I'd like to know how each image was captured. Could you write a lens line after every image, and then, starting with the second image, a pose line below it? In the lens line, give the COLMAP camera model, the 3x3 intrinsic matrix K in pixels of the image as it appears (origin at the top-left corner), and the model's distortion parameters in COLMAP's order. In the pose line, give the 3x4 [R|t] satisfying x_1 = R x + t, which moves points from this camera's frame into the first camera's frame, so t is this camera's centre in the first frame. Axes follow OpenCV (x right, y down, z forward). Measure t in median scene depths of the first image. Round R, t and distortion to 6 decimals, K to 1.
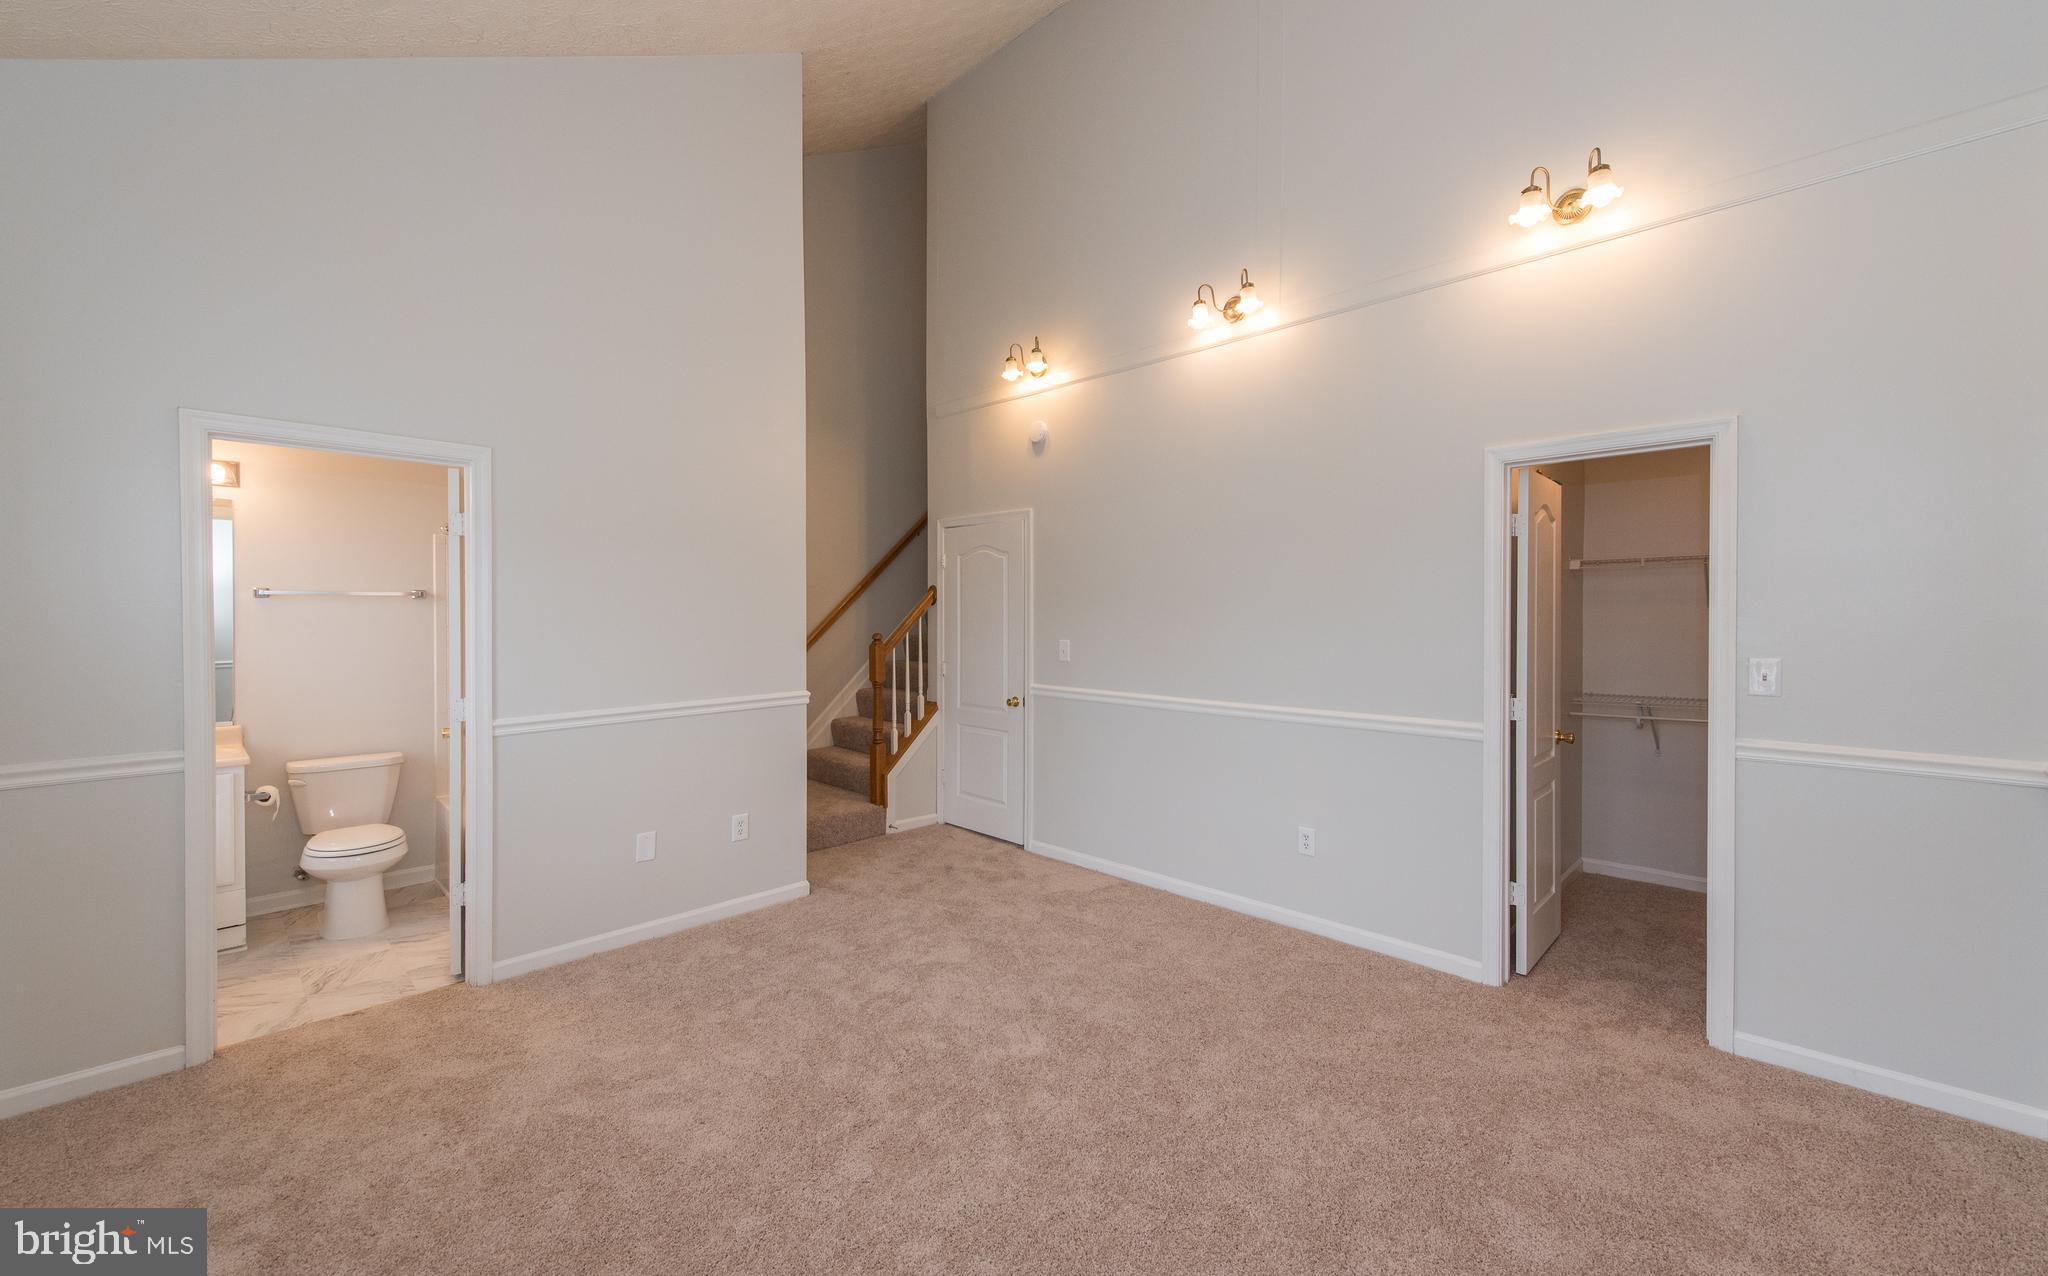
lens RADIAL K [[838.7, 0, 1014.9], [0, 838.7, 614.2], [0, 0, 1]] dist [0.000477, -0.000062]
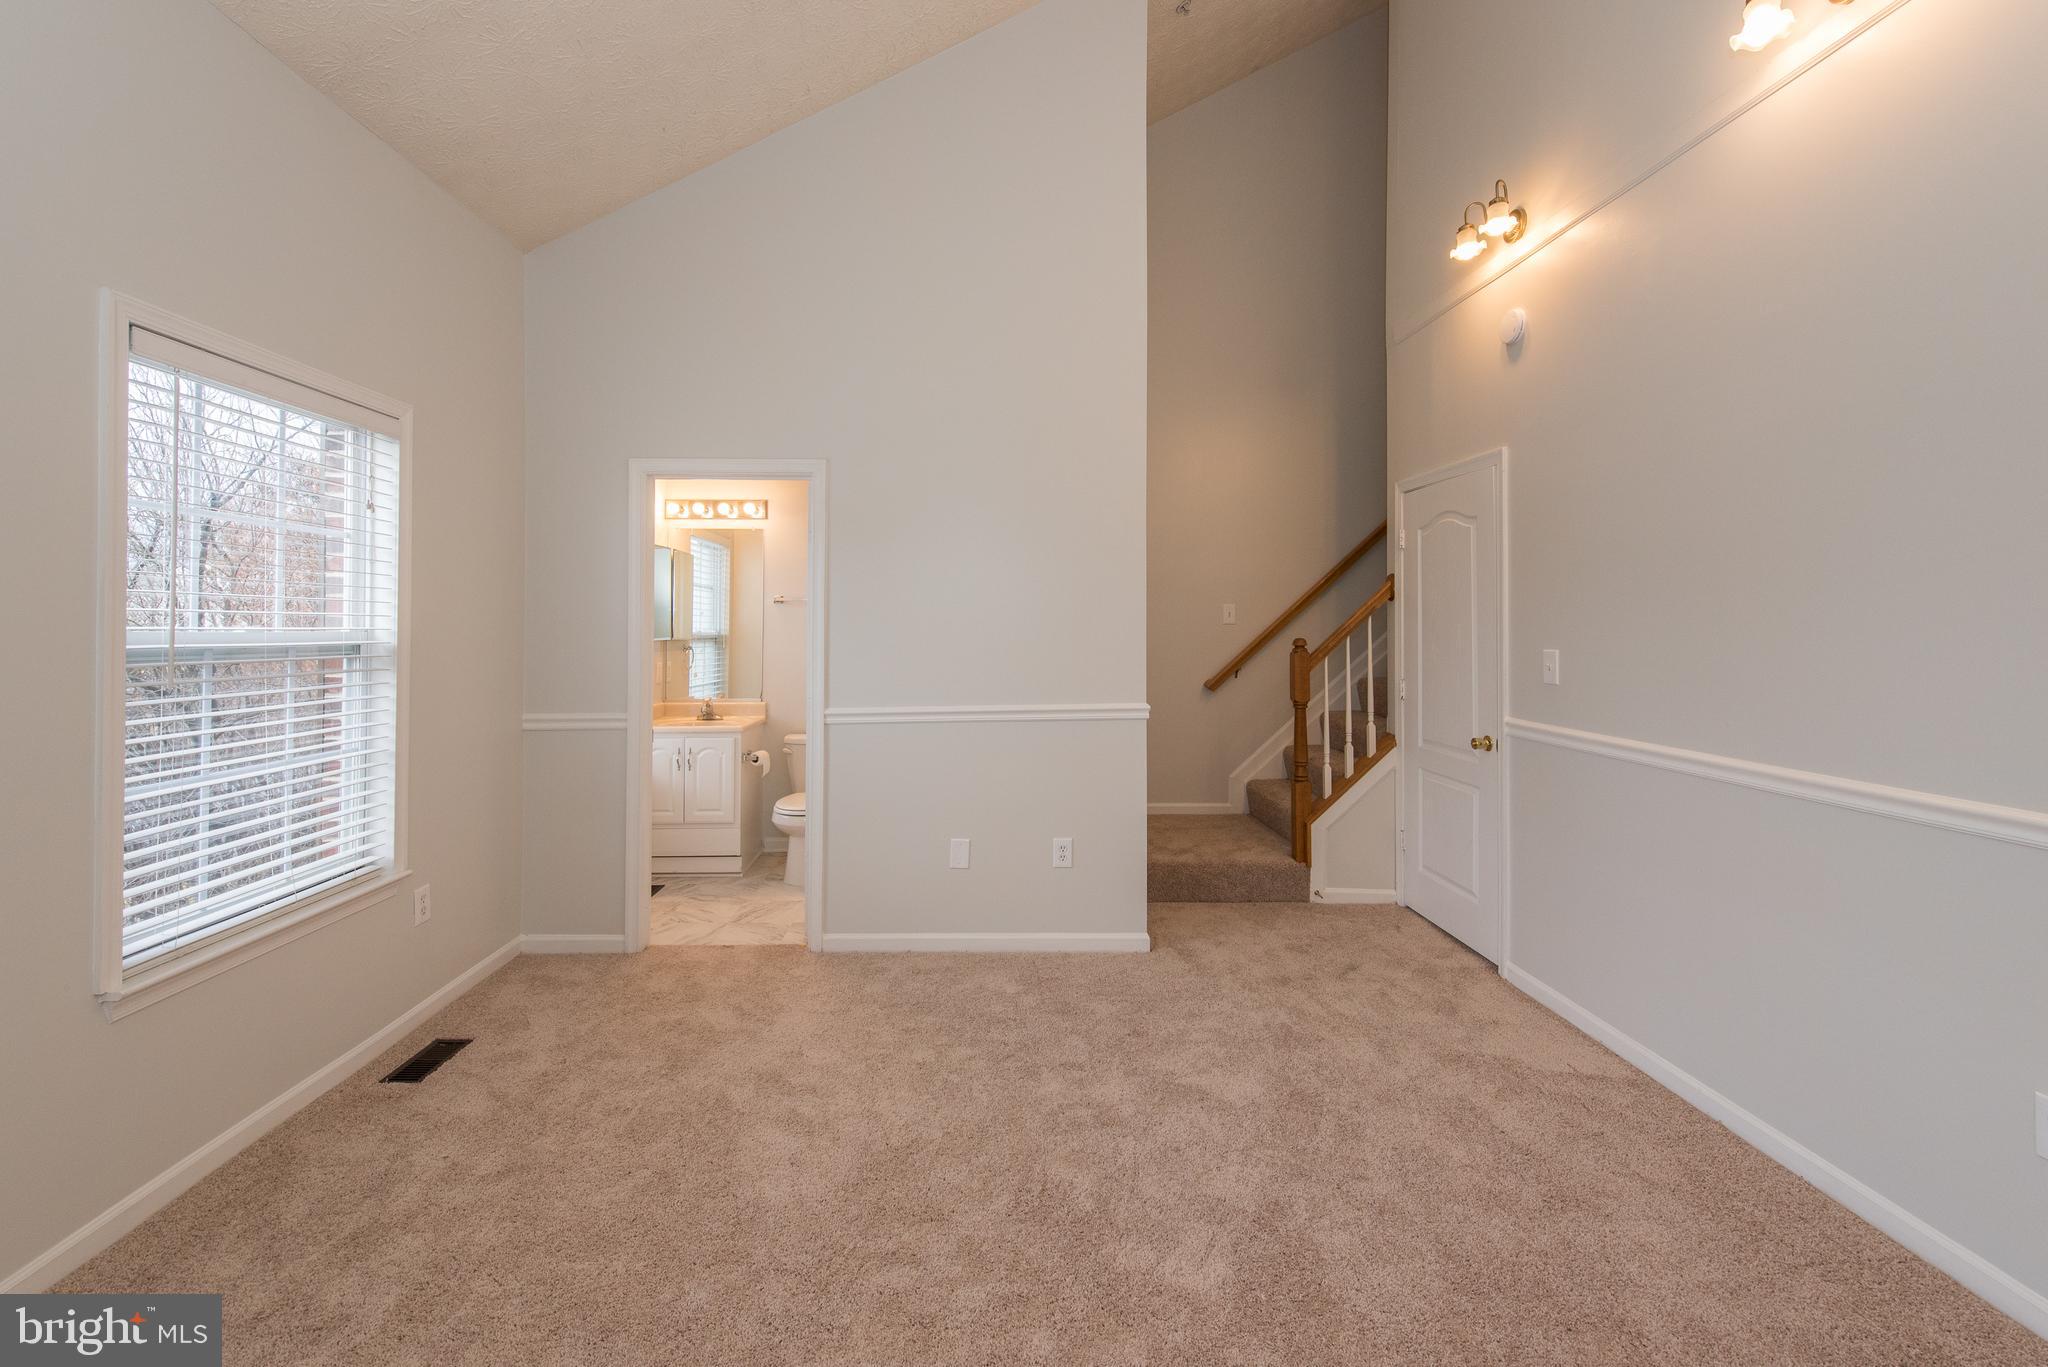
lens RADIAL K [[876.0, 0, 968.7], [0, 876.0, 616.2], [0, 0, 1]] dist [0.014079, -0.007919]
pose [[0.695735, -0.009689, -0.718233, 0.268441], [-0.001230, 0.999891, -0.014680, 0.019019], [0.718298, 0.011097, 0.695647, 0.284046]]
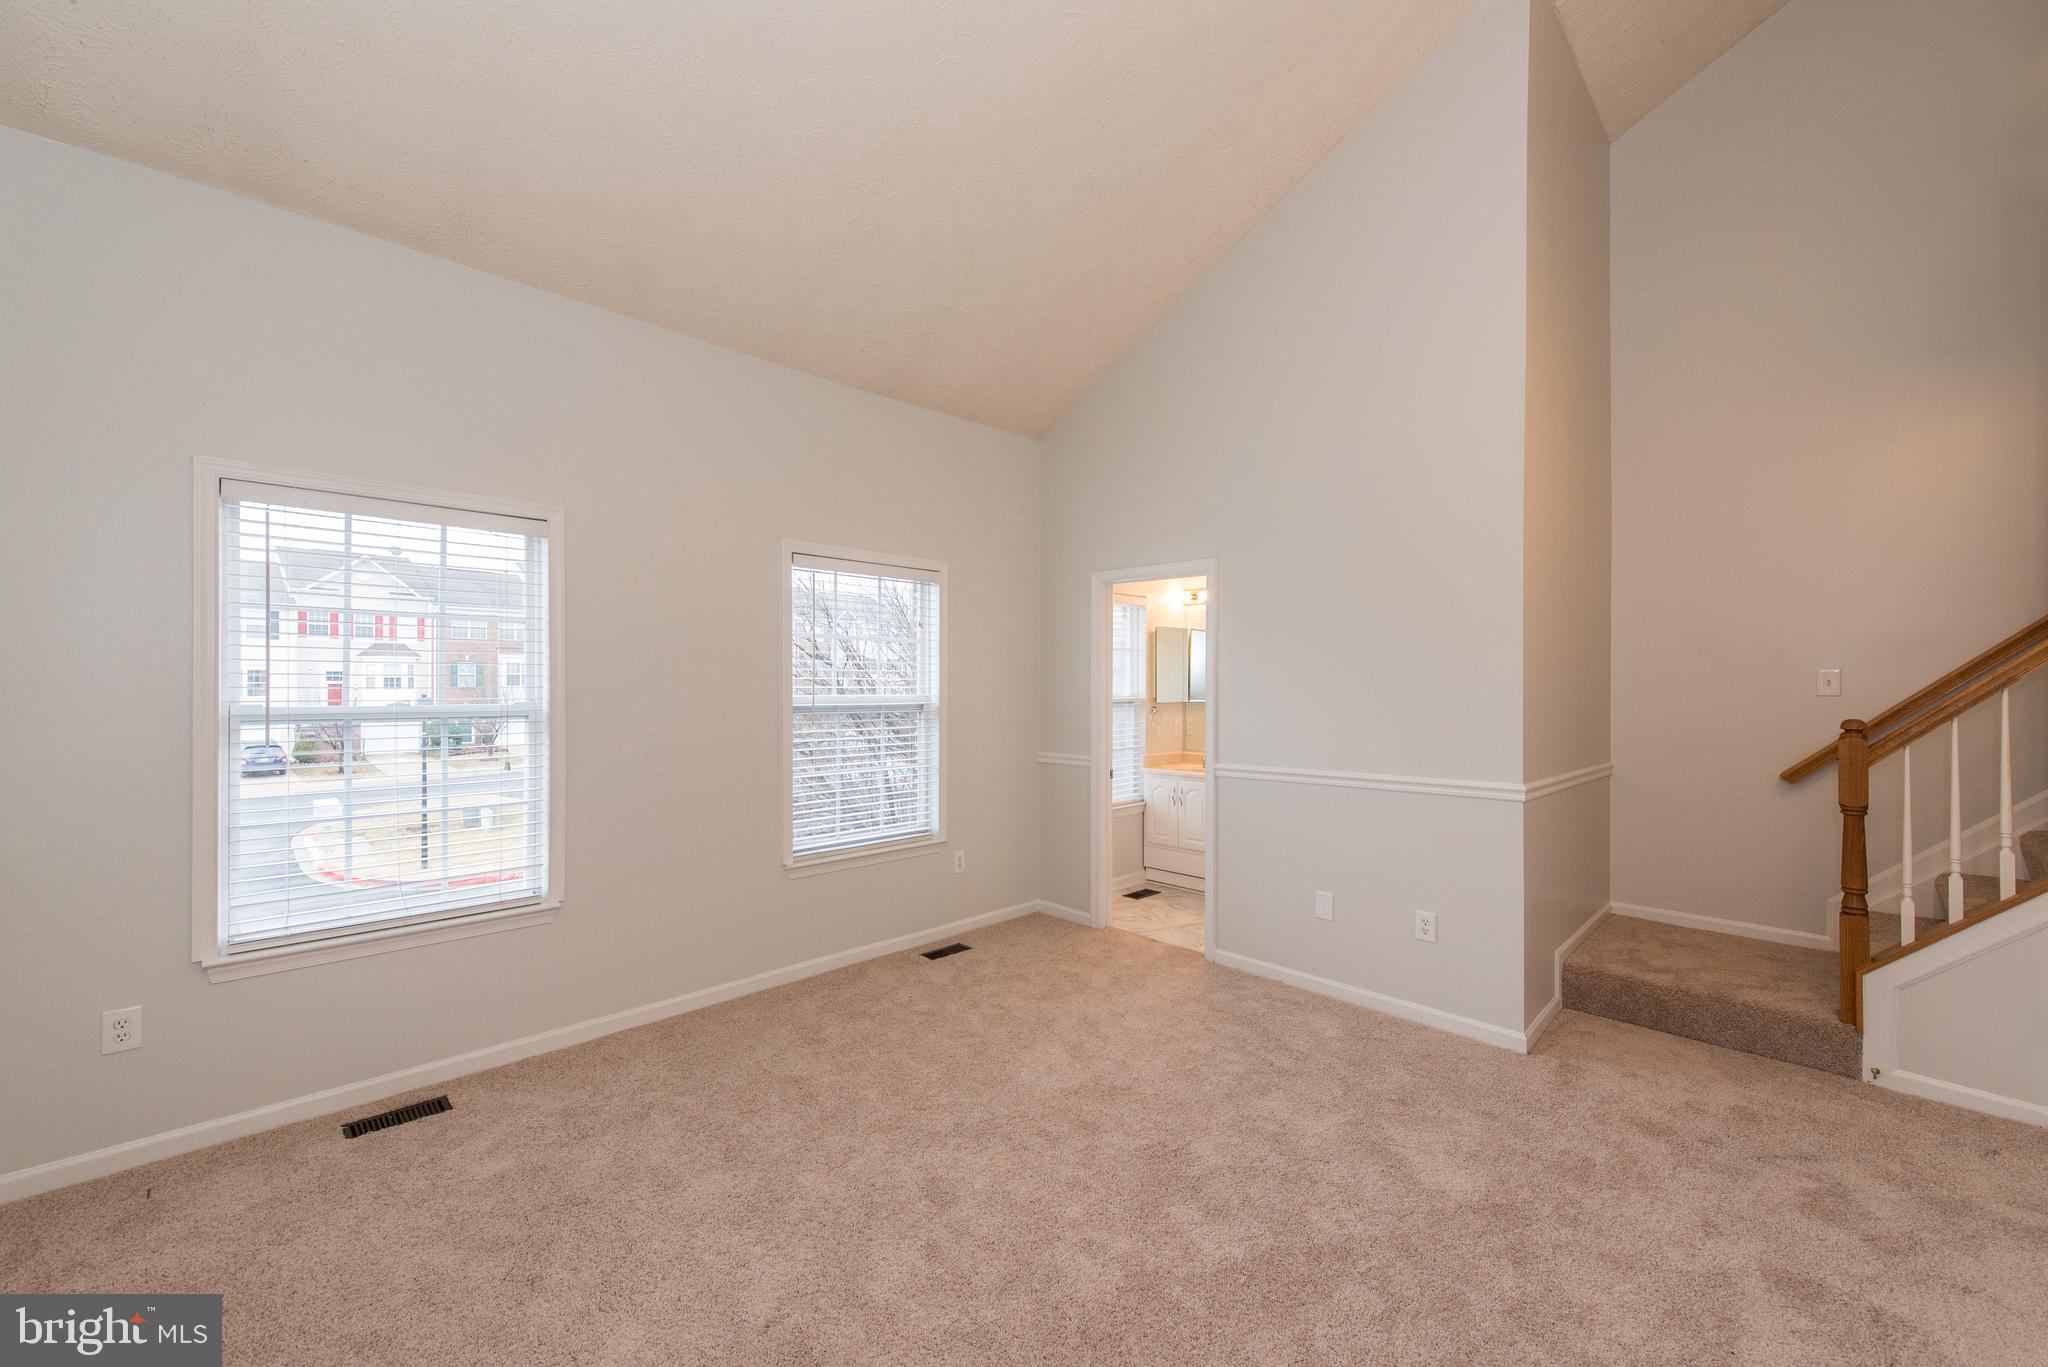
lens RADIAL K [[798.4, 0, 979.1], [0, 798.4, 680.1], [0, 0, 1]] dist [0.007618, -0.000270]
pose [[-0.053451, -0.003111, -0.998566, 0.537696], [-0.005228, 0.999982, -0.002836, 0.000730], [0.998557, 0.005069, -0.053467, 0.574385]]
